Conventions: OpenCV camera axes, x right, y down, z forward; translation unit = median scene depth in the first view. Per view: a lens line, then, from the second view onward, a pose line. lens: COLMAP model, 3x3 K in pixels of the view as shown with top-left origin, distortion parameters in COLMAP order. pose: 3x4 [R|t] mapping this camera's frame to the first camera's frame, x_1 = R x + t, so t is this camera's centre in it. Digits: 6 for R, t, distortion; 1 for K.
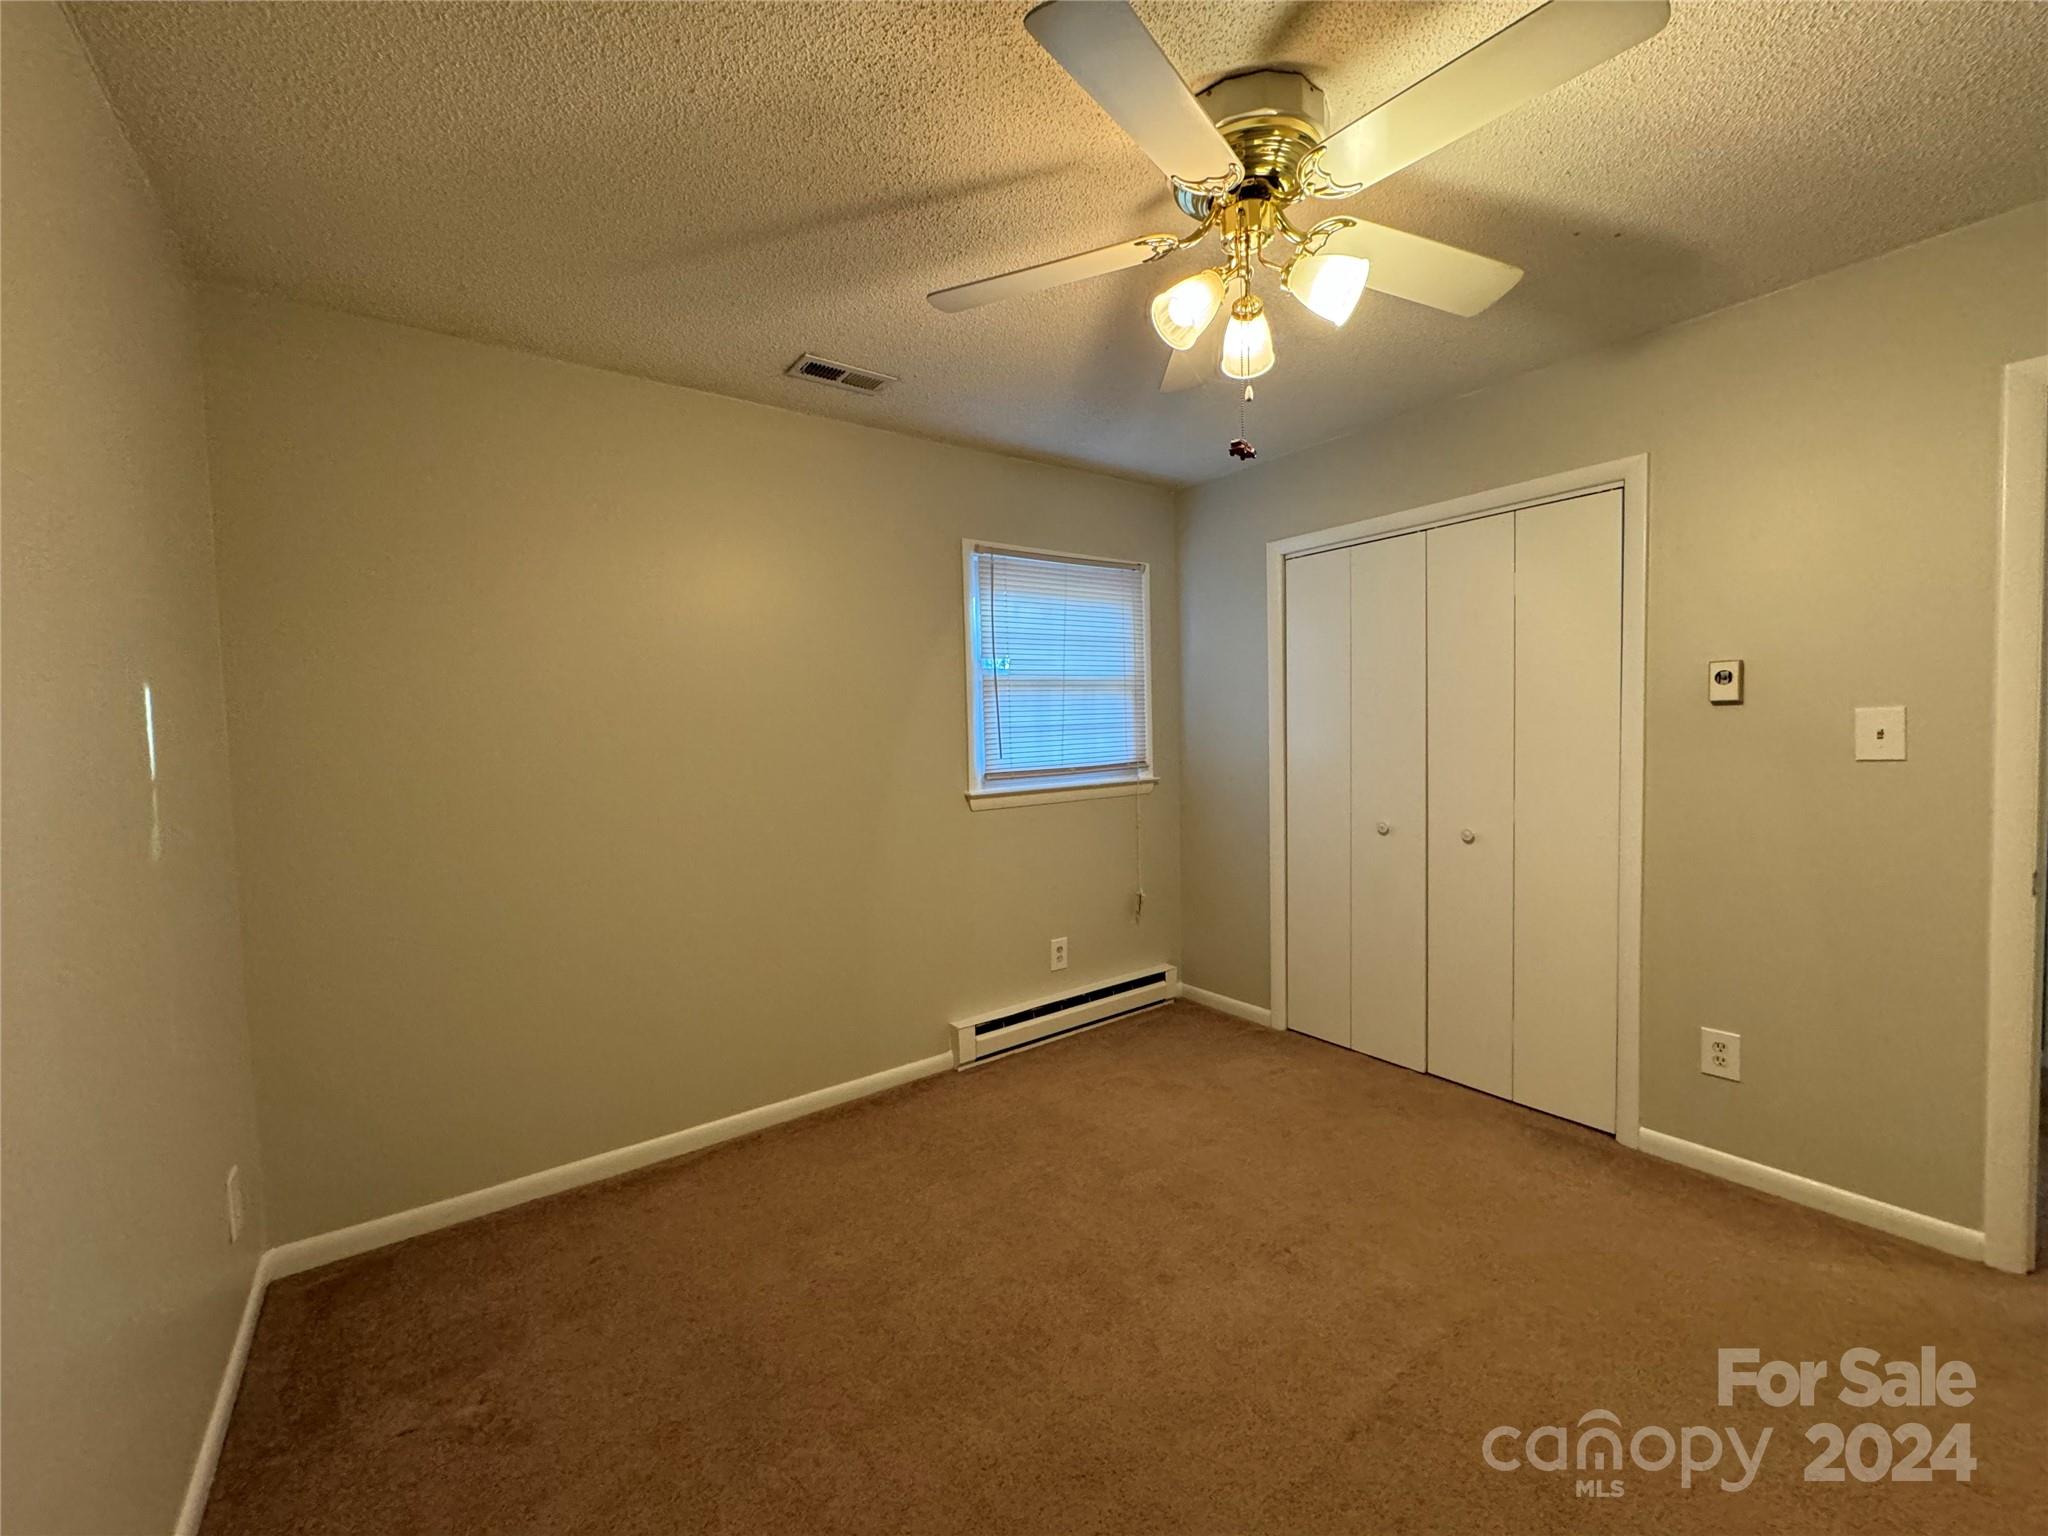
lens RADIAL K [[818.5, 0, 1019.0], [0, 818.5, 769.7], [0, 0, 1]] dist [-0.003976, -0.000204]
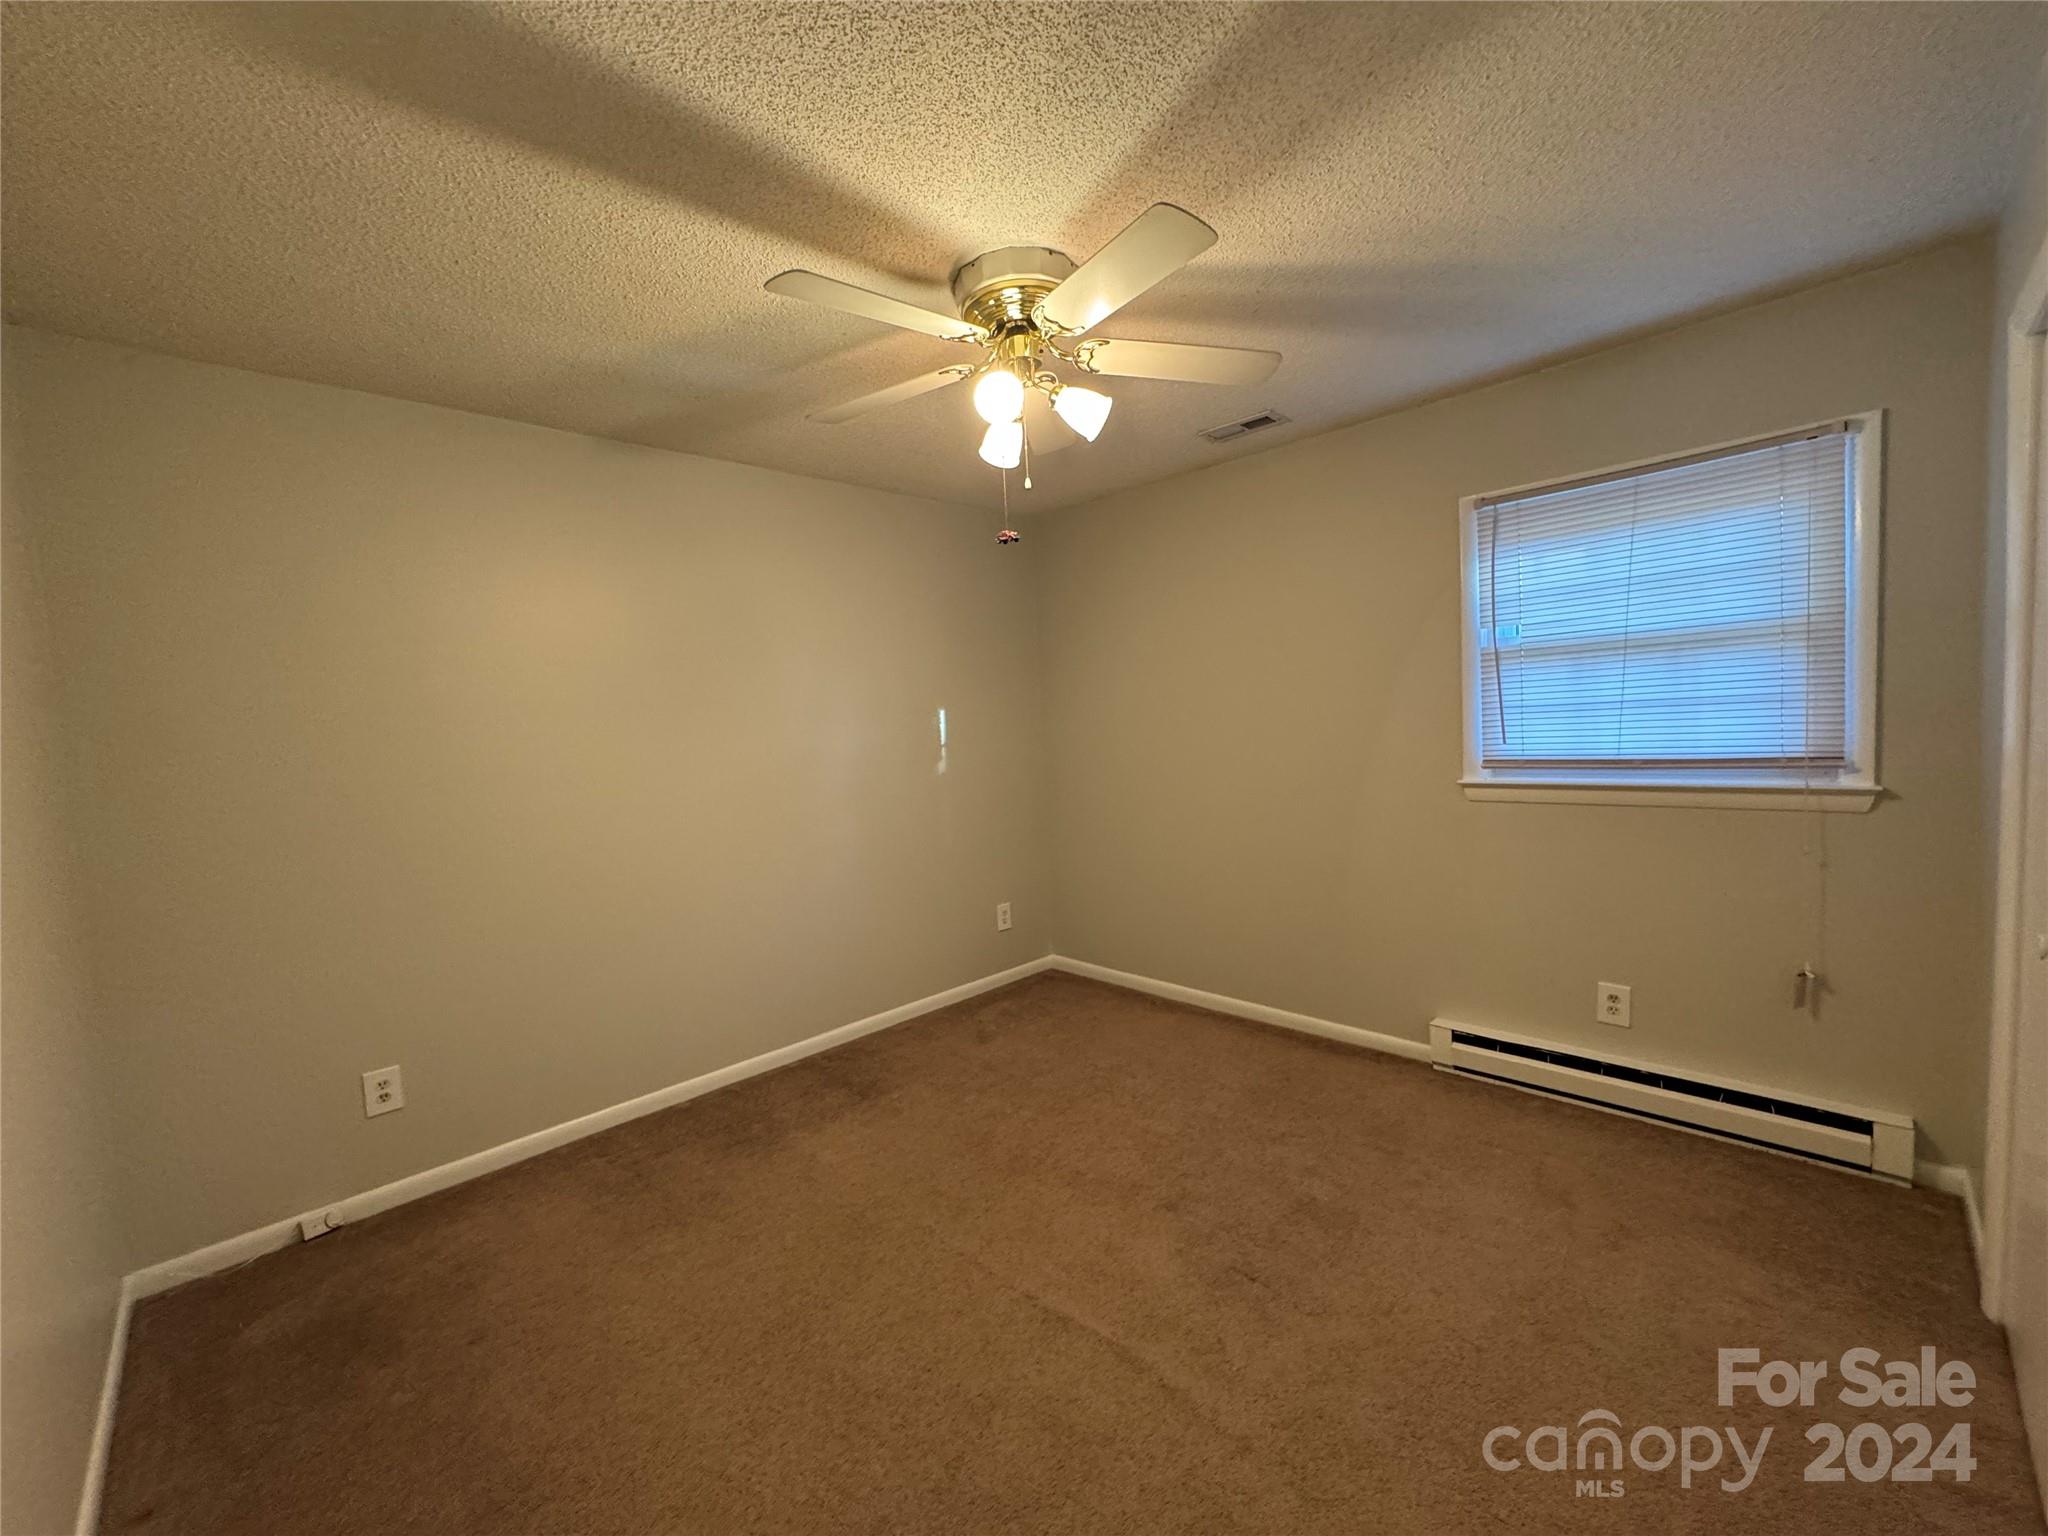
lens RADIAL K [[818.5, 0, 1019.0], [0, 818.5, 769.7], [0, 0, 1]] dist [-0.003976, -0.000204]
pose [[0.134251, 0.079870, -0.987723, 0.755035], [-0.001810, 0.996765, 0.080355, -0.054360], [0.990946, -0.009000, 0.133961, 0.382606]]
